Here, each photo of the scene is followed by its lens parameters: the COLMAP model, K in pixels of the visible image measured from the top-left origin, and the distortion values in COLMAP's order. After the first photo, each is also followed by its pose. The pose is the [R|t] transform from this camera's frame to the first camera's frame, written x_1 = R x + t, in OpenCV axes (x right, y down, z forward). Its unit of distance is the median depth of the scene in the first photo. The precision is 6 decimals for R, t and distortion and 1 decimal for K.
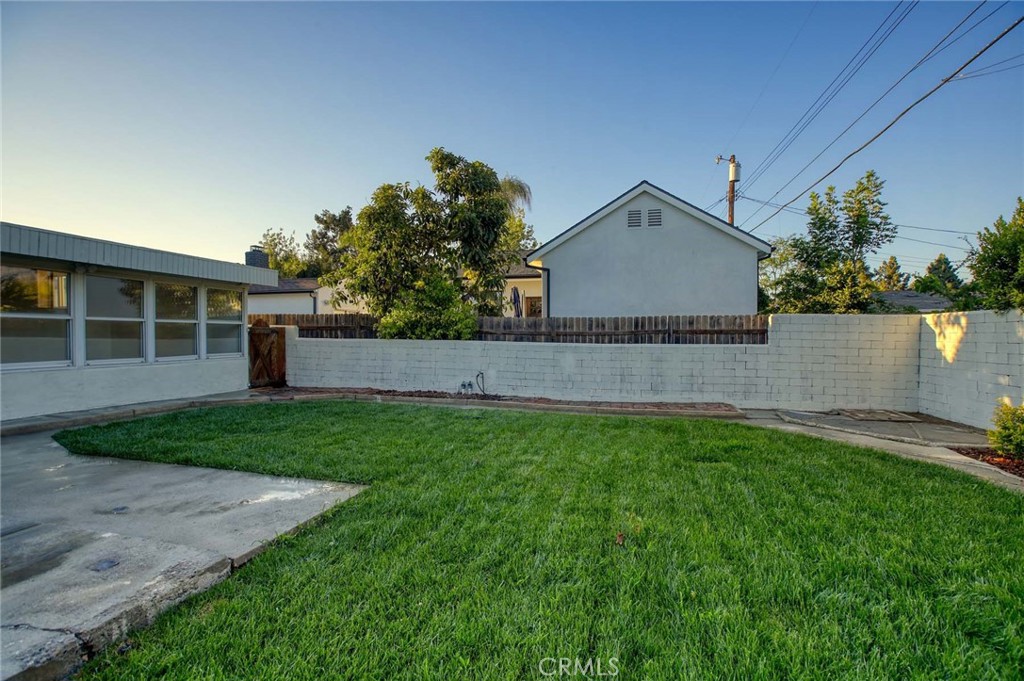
lens RADIAL K [[468.5, 0, 515.9], [0, 468.5, 343.8], [0, 0, 1]] dist [-0.054859, 0.020829]
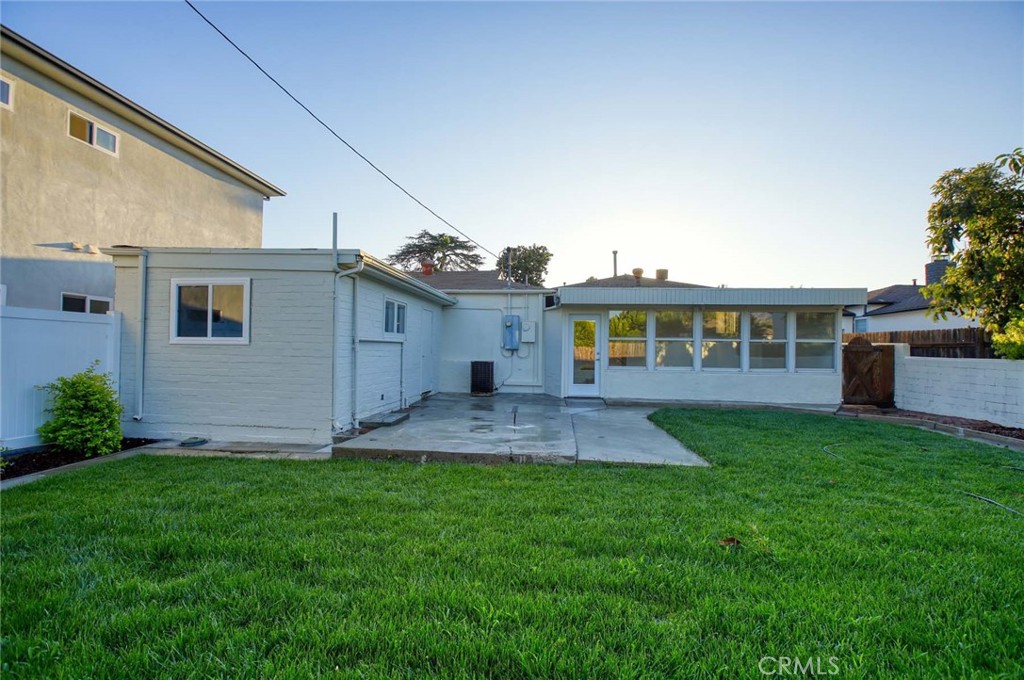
lens RADIAL K [[468.5, 0, 515.9], [0, 468.5, 343.3], [0, 0, 1]] dist [-0.054859, 0.020829]
pose [[0.155399, -0.014670, -0.987743, 0.335128], [-0.031377, 0.999312, -0.019778, 0.003499], [0.987353, 0.034066, 0.154832, 0.097797]]
